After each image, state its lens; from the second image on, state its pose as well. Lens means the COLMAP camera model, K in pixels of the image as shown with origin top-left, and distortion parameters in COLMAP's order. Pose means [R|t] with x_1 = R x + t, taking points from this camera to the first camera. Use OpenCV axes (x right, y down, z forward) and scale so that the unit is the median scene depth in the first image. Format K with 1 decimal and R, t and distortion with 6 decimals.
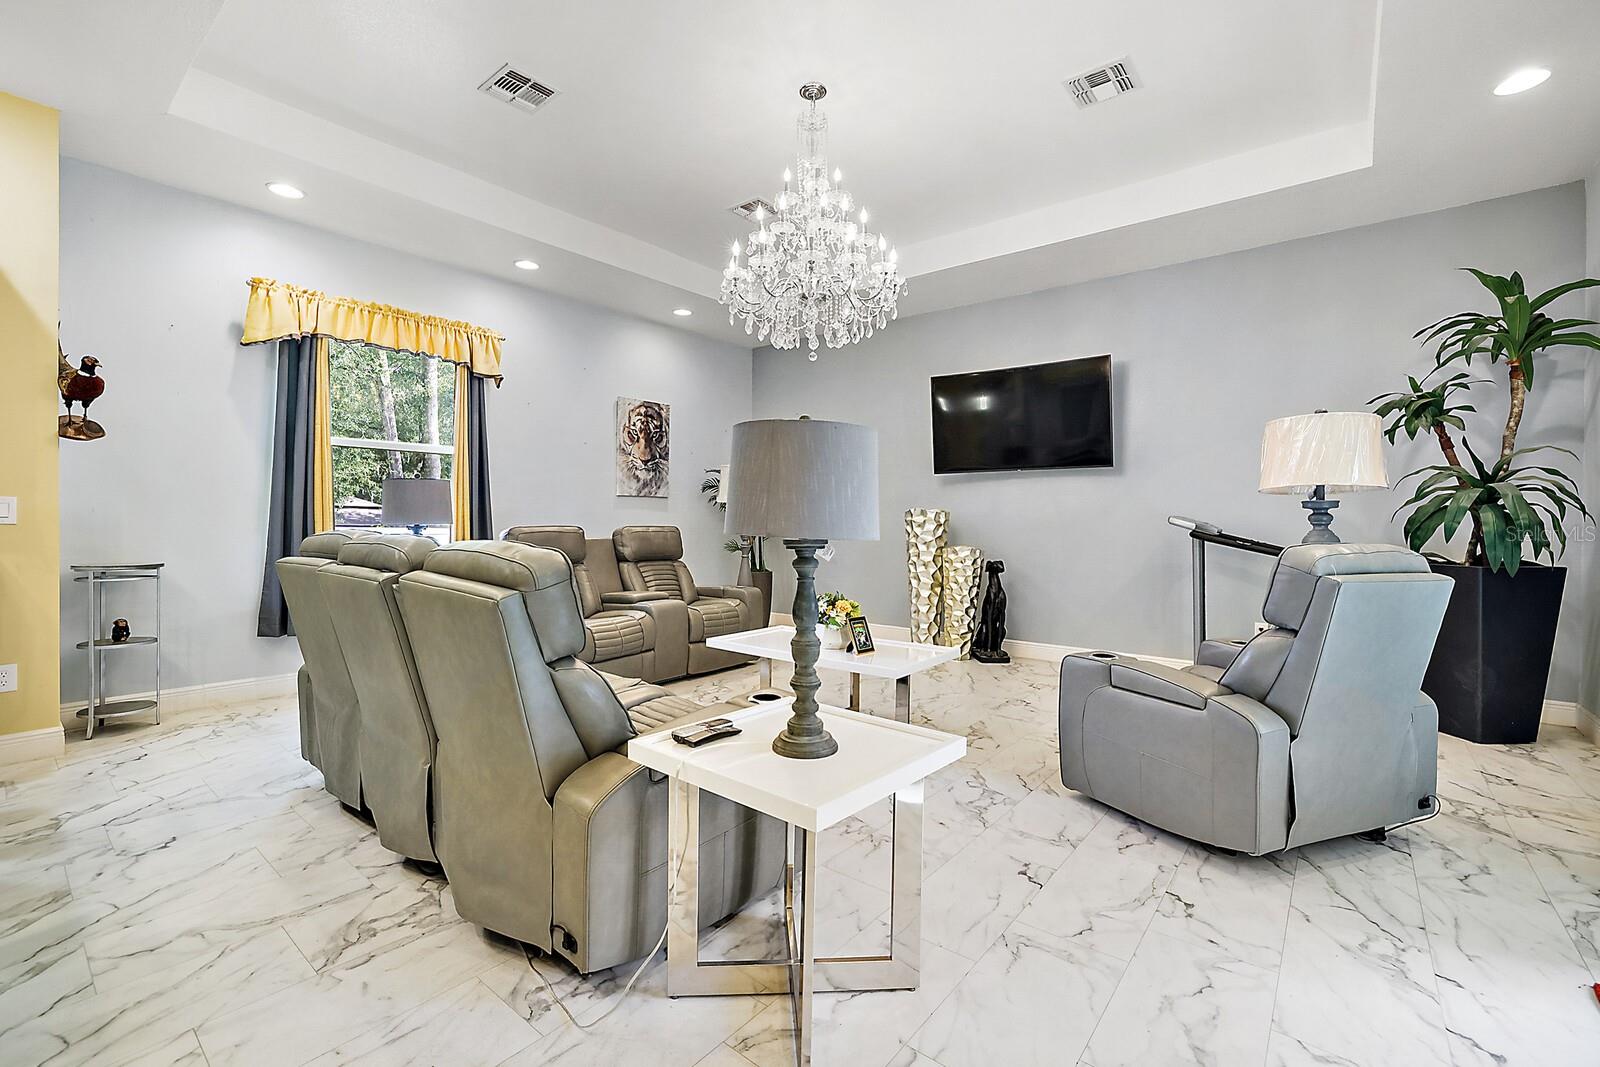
lens RADIAL K [[696.0, 0, 788.7], [0, 696.0, 534.0], [0, 0, 1]] dist [-0.042705, 0.015949]
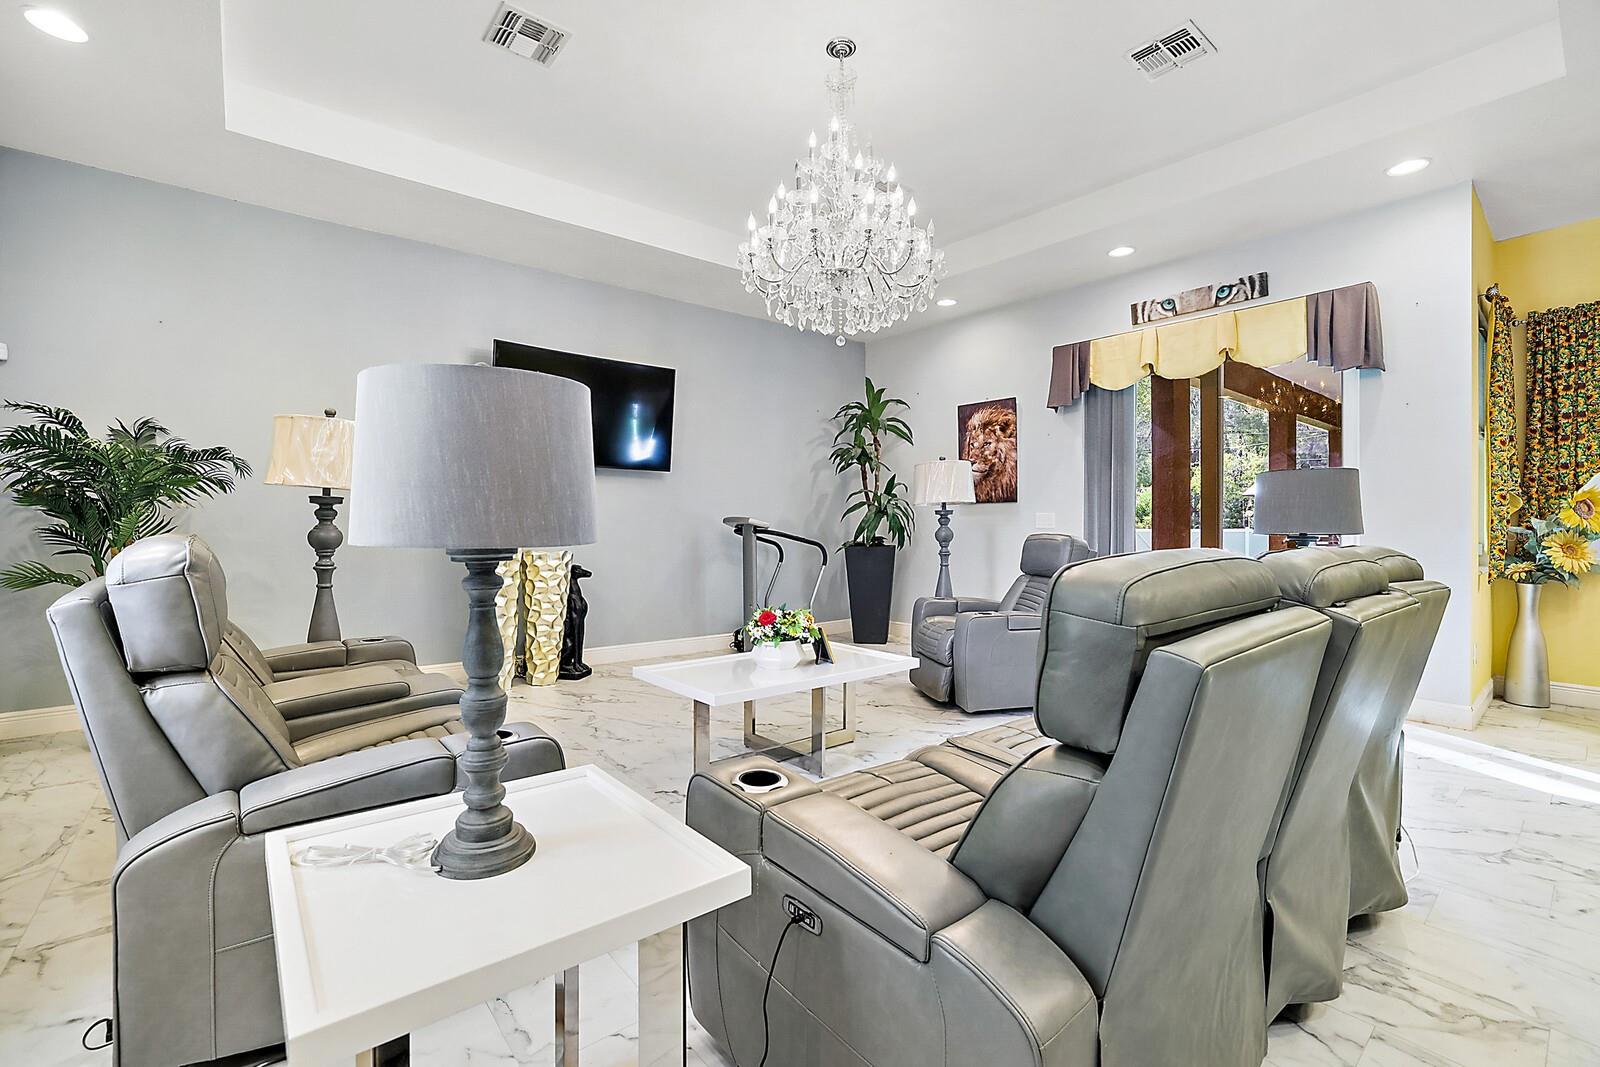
lens RADIAL K [[689.0, 0, 790.5], [0, 689.0, 526.1], [0, 0, 1]] dist [-0.036056, 0.012210]
pose [[0.207097, -0.010417, 0.978265, -0.707828], [0.013553, 0.999878, 0.007778, -0.019427], [-0.978227, 0.011647, 0.207213, 0.717350]]
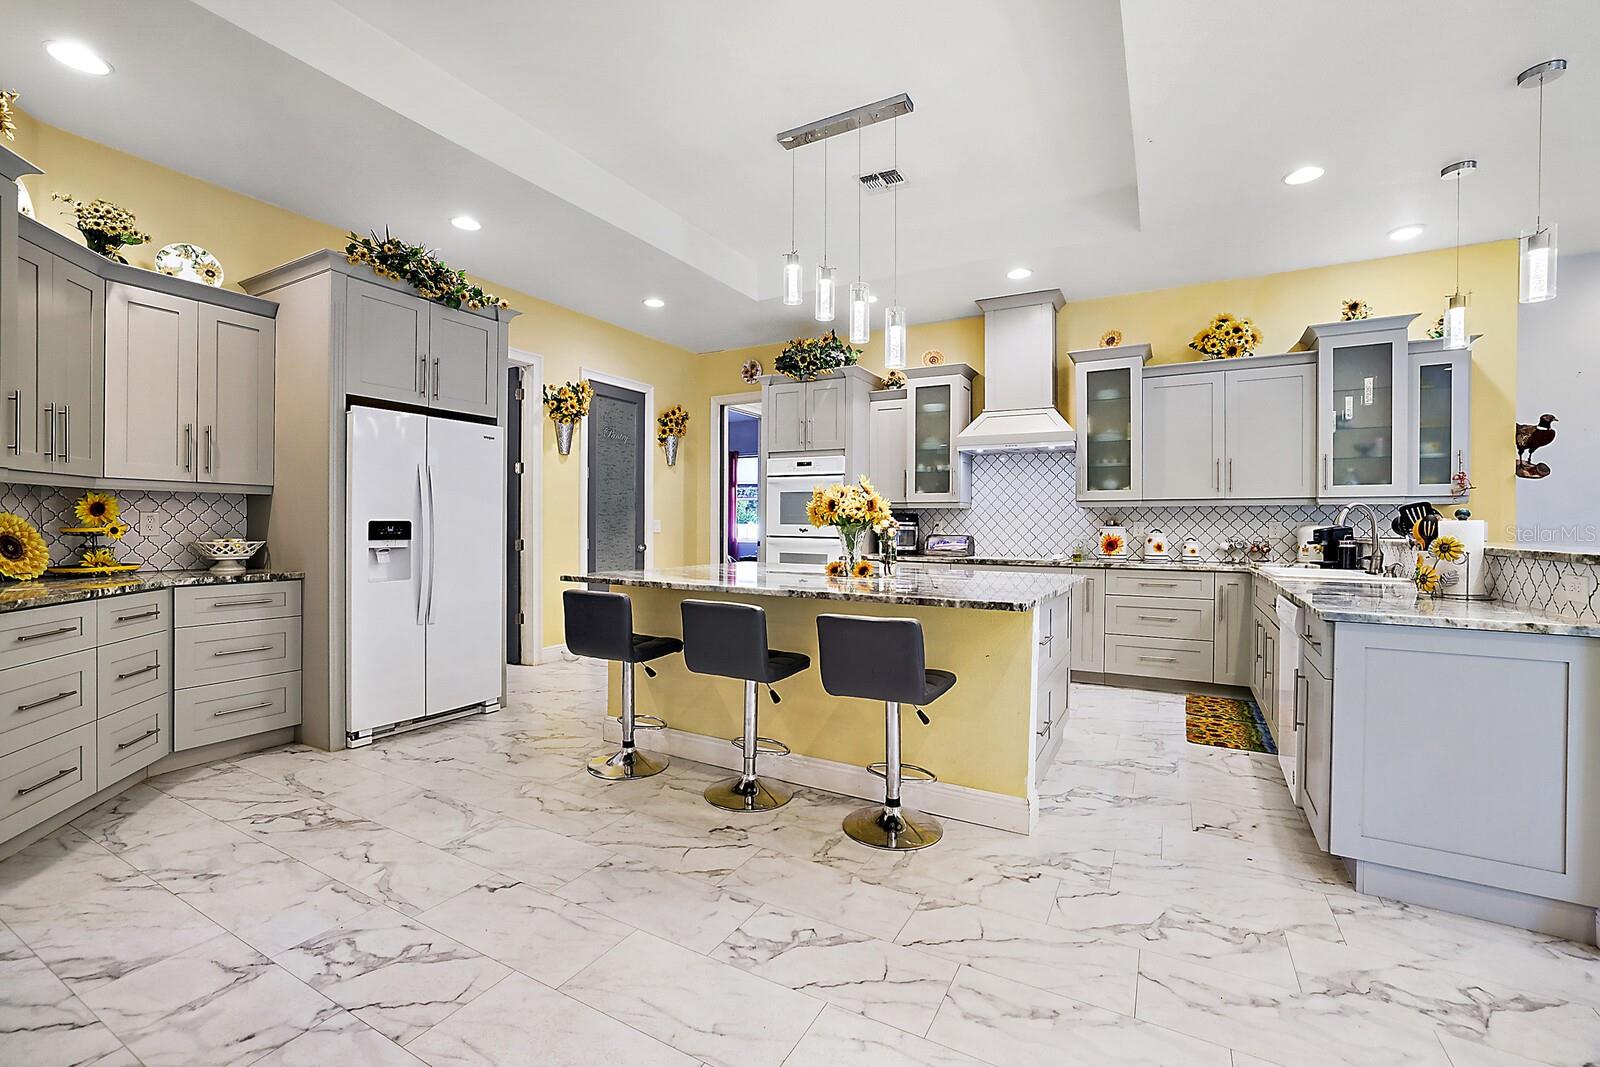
lens RADIAL K [[689.0, 0, 790.5], [0, 689.0, 526.1], [0, 0, 1]] dist [-0.036056, 0.012210]
pose [[0.173258, -0.003978, -0.984868, 0.002784], [-0.022049, 0.999726, -0.007917, -0.001200], [0.984630, 0.023087, 0.173122, -0.520469]]
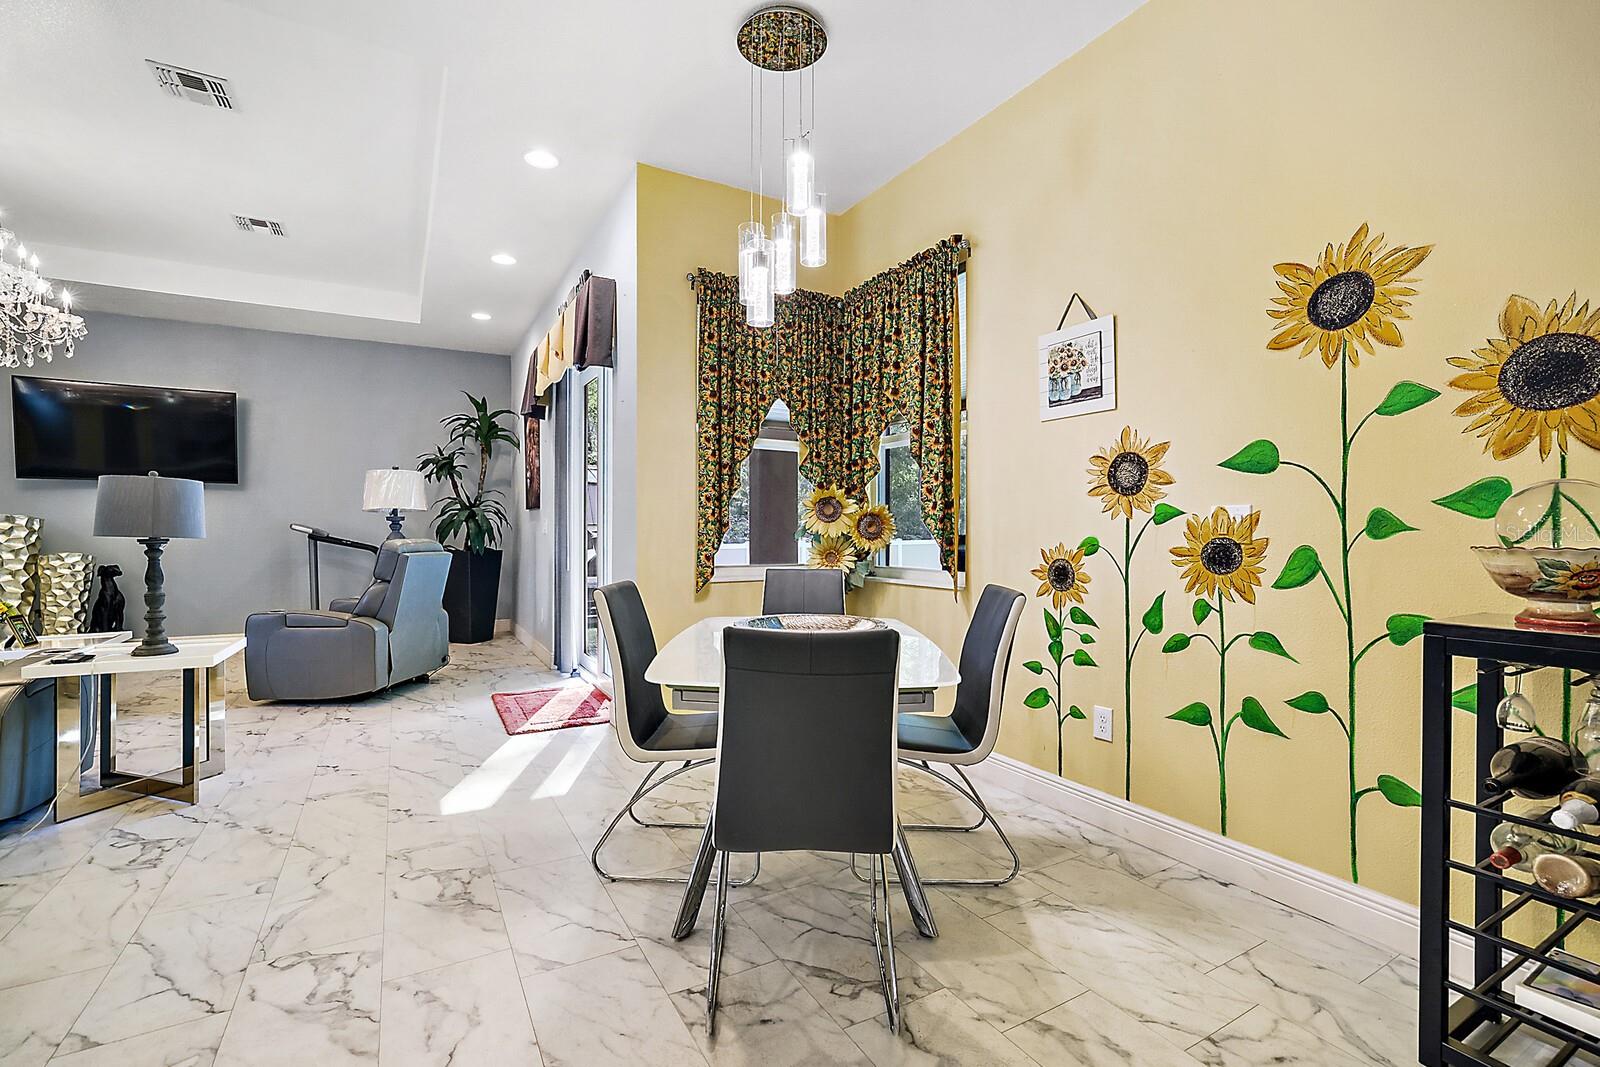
lens RADIAL K [[696.0, 0, 788.7], [0, 696.0, 534.0], [0, 0, 1]] dist [-0.042705, 0.015949]
pose [[0.362758, -0.009314, 0.931837, -0.391283], [0.016110, 0.999863, 0.003722, 0.005394], [-0.931744, 0.013661, 0.362859, -0.458257]]
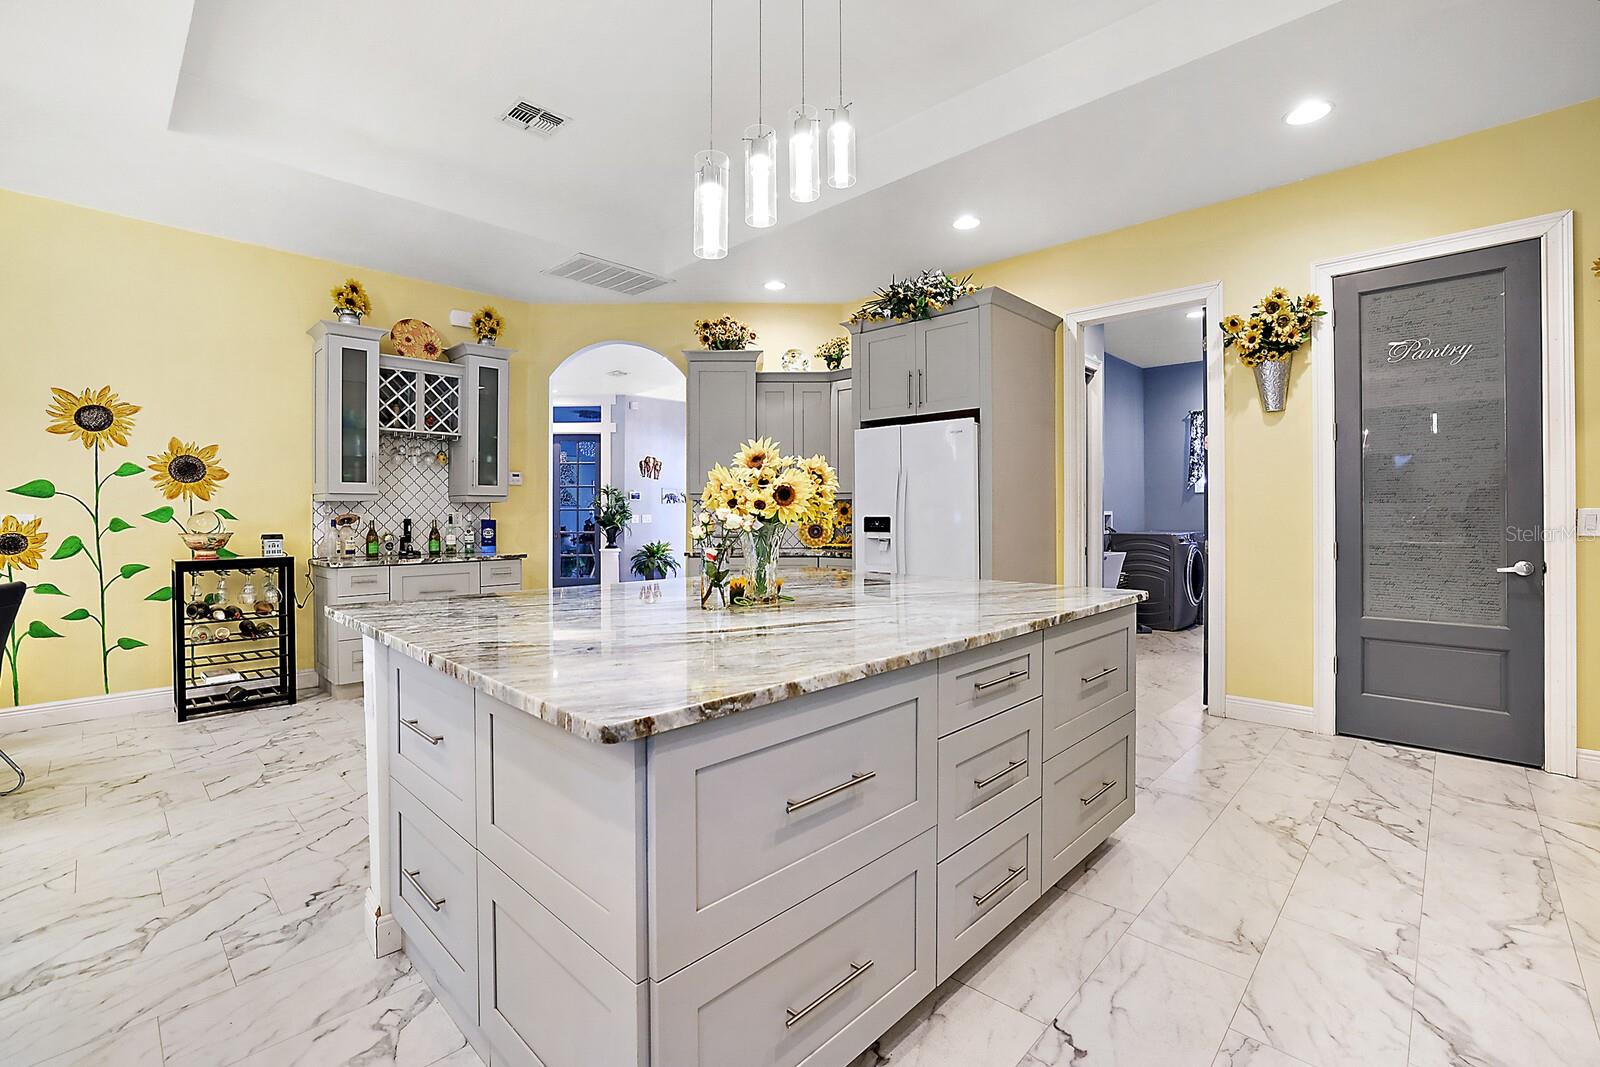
lens RADIAL K [[702.0, 0, 793.8], [0, 702.0, 515.2], [0, 0, 1]] dist [-0.044202, 0.016874]
pose [[-0.995988, -0.002106, 0.089467, -0.899504], [-0.000345, 0.999806, 0.019695, -0.027385], [-0.089491, 0.019585, -0.995795, 0.239000]]
